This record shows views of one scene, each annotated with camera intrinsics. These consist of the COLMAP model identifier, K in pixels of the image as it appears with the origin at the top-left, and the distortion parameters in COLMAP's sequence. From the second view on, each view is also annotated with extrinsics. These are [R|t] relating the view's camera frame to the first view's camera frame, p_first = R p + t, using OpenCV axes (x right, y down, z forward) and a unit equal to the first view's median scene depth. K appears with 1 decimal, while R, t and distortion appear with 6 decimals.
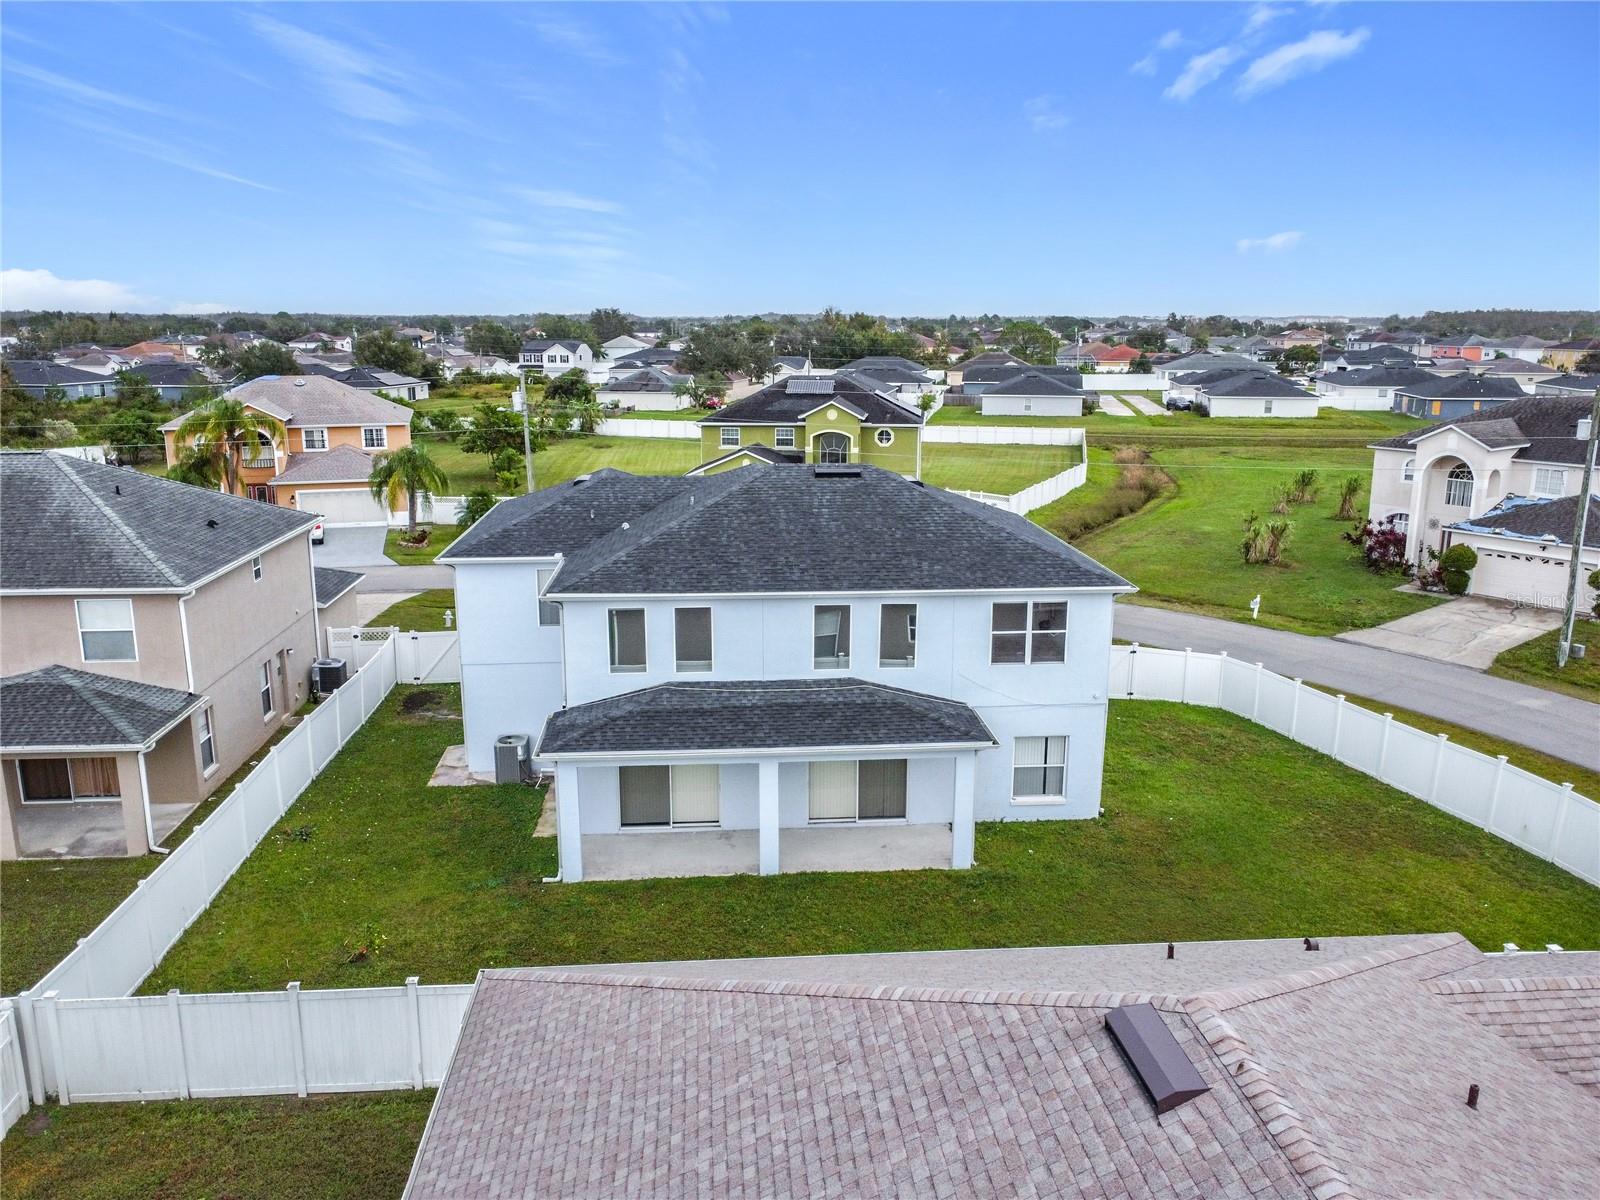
lens RADIAL K [[1217.8, 0, 793.5], [0, 1217.8, 599.0], [0, 0, 1]] dist [0.000520, -0.007266]
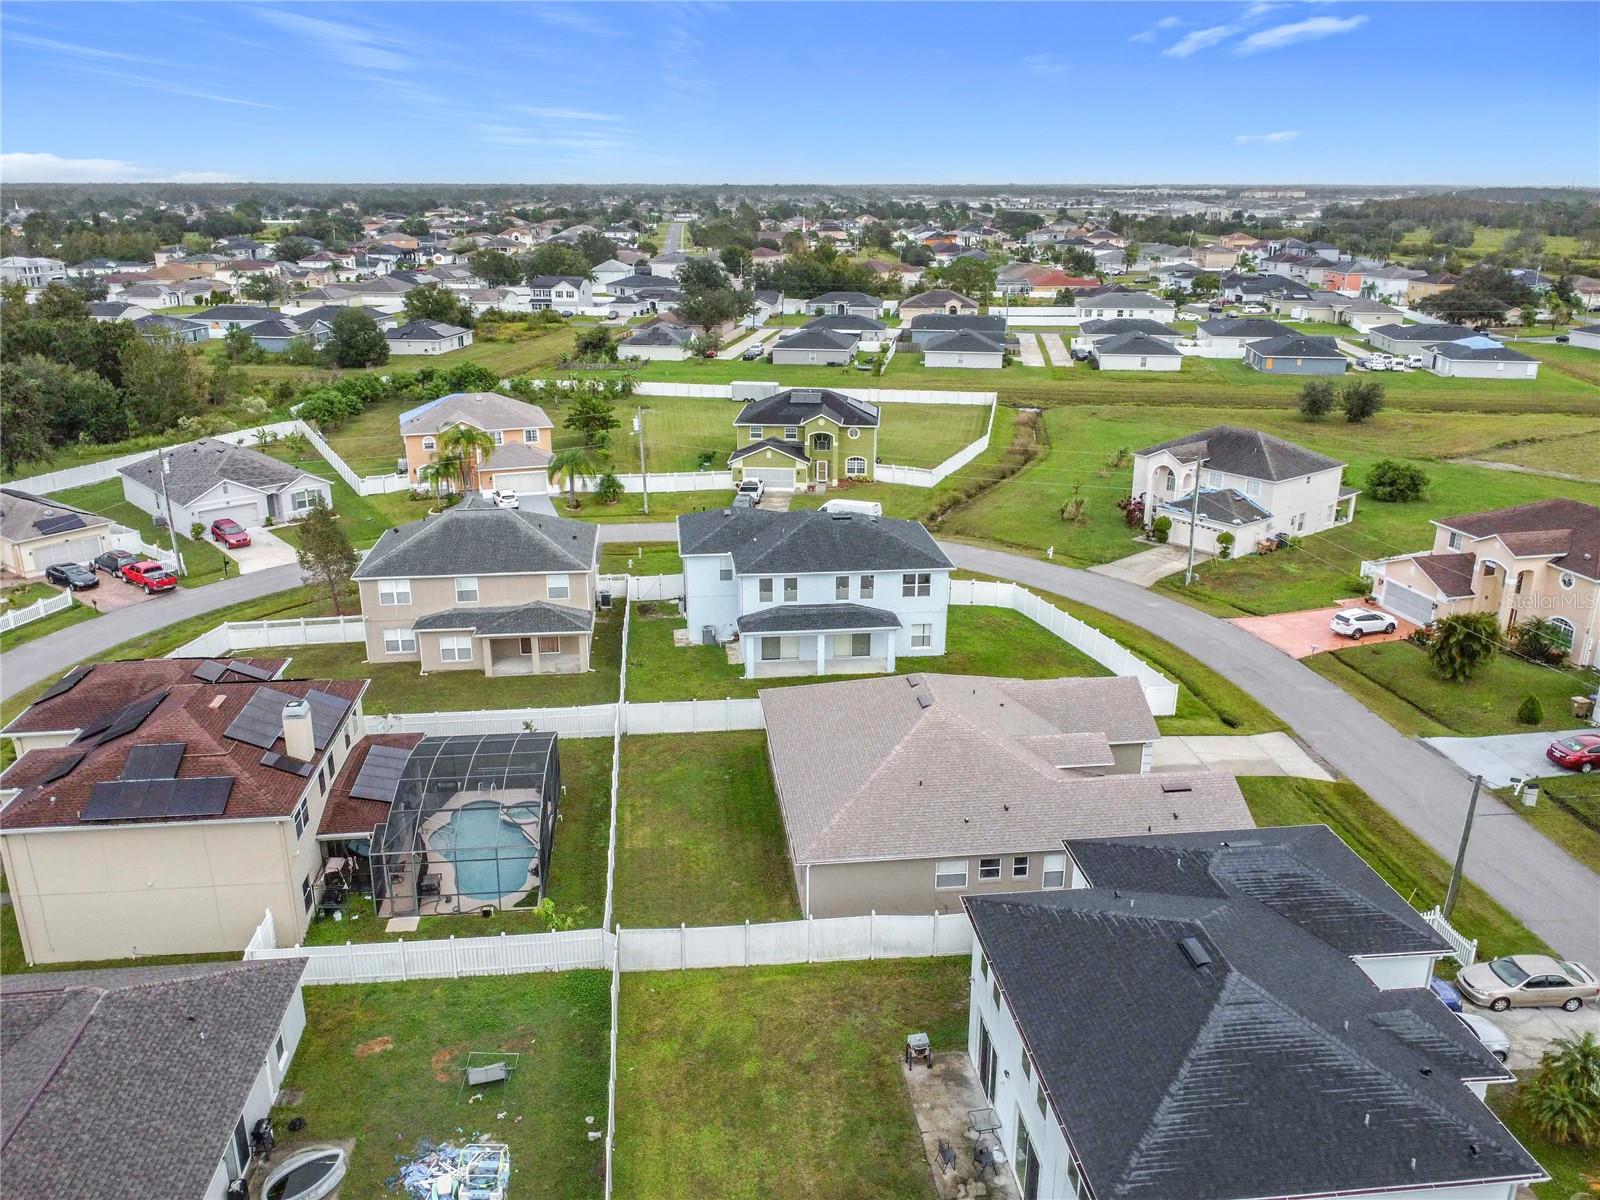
lens RADIAL K [[1217.8, 0, 799.1], [0, 1217.8, 607.6], [0, 0, 1]] dist [0.000520, -0.007266]
pose [[0.999186, -0.010740, 0.038895, -0.142347], [0.006497, 0.994172, 0.107614, -0.181818], [-0.039824, -0.107274, 0.993432, -1.403109]]
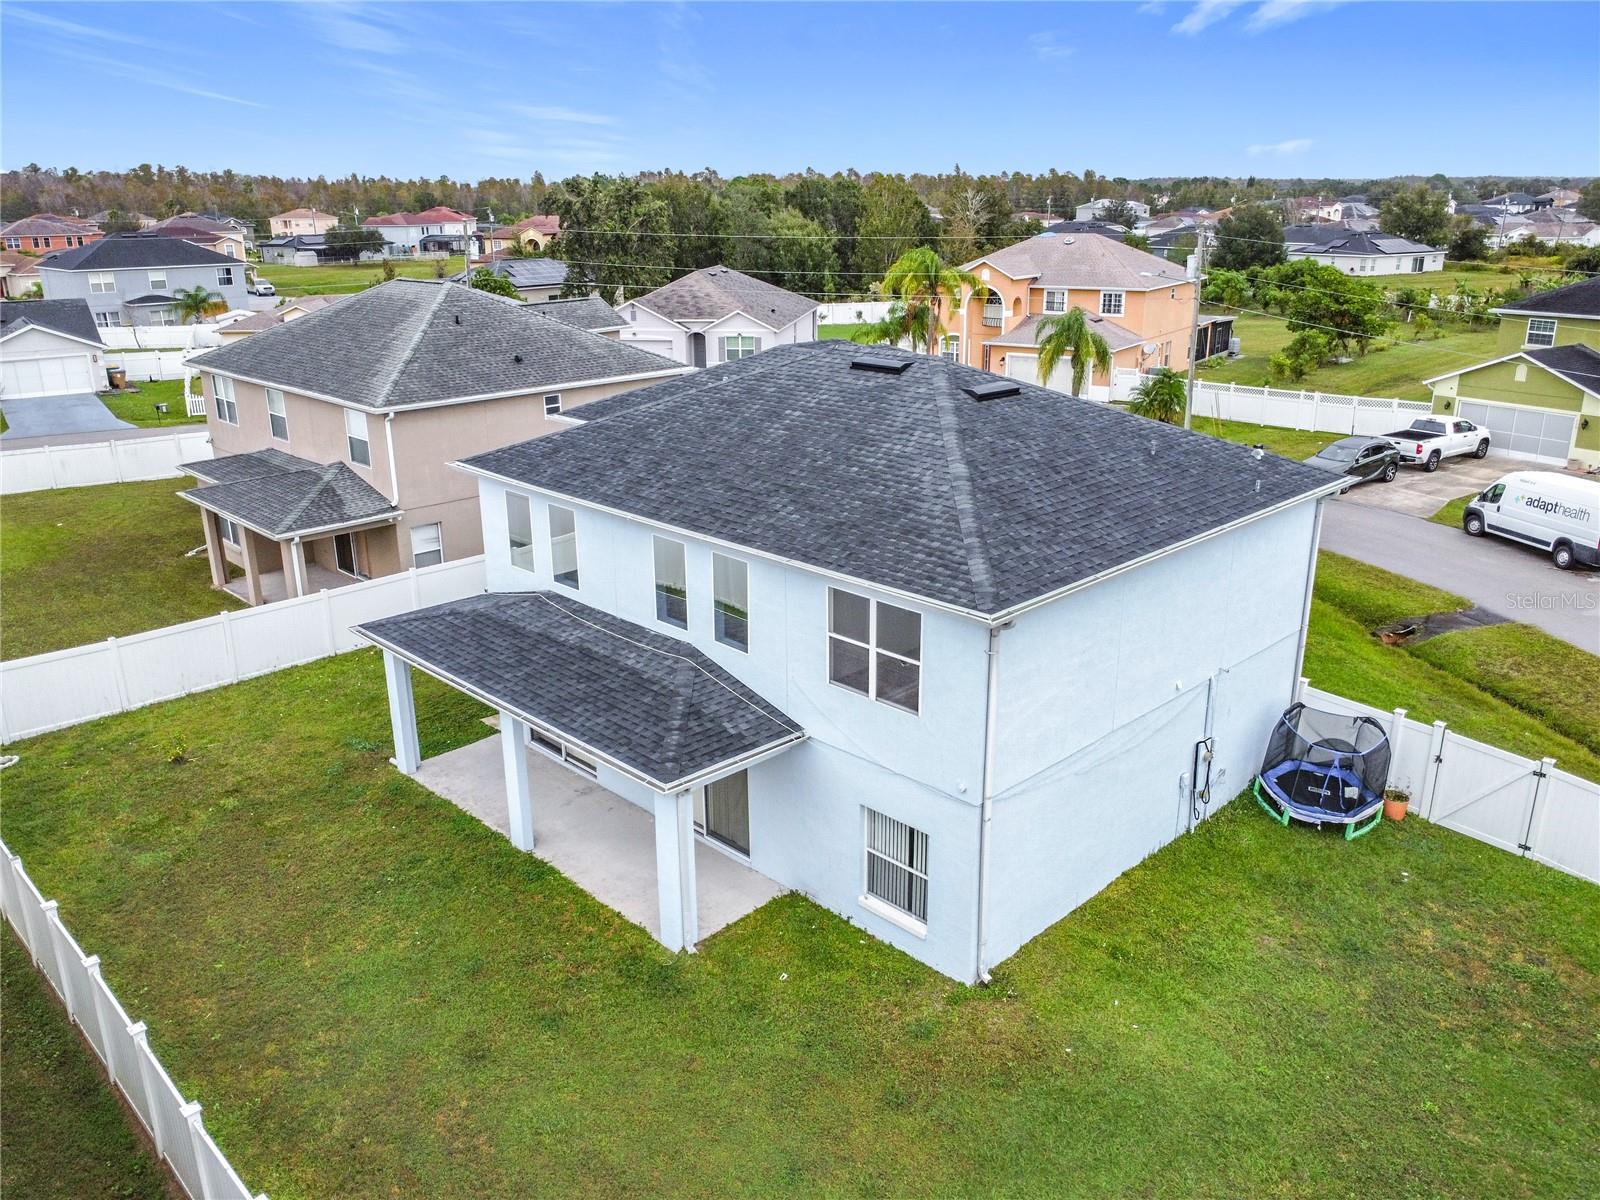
lens RADIAL K [[1217.8, 0, 793.3], [0, 1217.8, 599.1], [0, 0, 1]] dist [0.000520, -0.007266]
pose [[0.640871, 0.236939, -0.730168, 0.527344], [-0.160586, 0.971509, 0.174308, -0.084612], [0.750665, 0.005546, 0.660660, 0.487627]]
